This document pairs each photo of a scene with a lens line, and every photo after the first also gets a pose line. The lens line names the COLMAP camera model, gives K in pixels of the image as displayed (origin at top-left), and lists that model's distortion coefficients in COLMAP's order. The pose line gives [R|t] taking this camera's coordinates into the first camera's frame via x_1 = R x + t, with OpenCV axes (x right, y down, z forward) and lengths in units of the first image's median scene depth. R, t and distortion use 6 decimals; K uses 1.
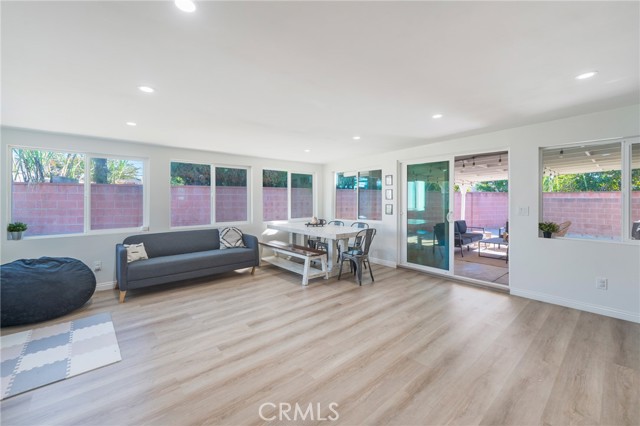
lens RADIAL K [[264.8, 0, 319.9], [0, 264.8, 201.3], [0, 0, 1]] dist [0.001383, 0.000173]
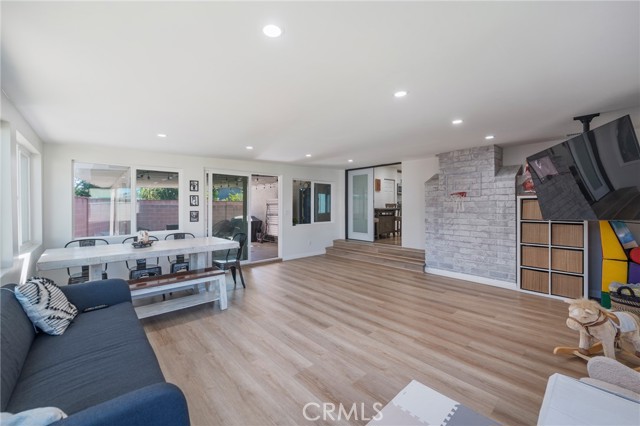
lens RADIAL K [[256.9, 0, 322.7], [0, 256.9, 208.6], [0, 0, 1]] dist [0.000860, 0.000172]
pose [[-0.022627, -0.011894, 0.999673, -0.870159], [0.008549, 0.999890, 0.012090, -0.005710], [-0.999707, 0.008820, -0.022522, 0.711311]]
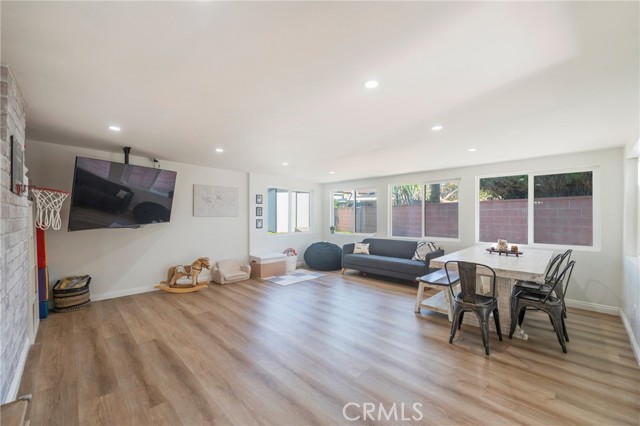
lens RADIAL K [[259.5, 0, 319.8], [0, 259.5, 217.7], [0, 0, 1]] dist [-0.000847, -0.000282]
pose [[0.055132, 0.010829, -0.998420, 0.795057], [-0.008401, 0.999911, 0.010381, -0.004286], [0.998444, 0.007816, 0.055218, 0.631448]]
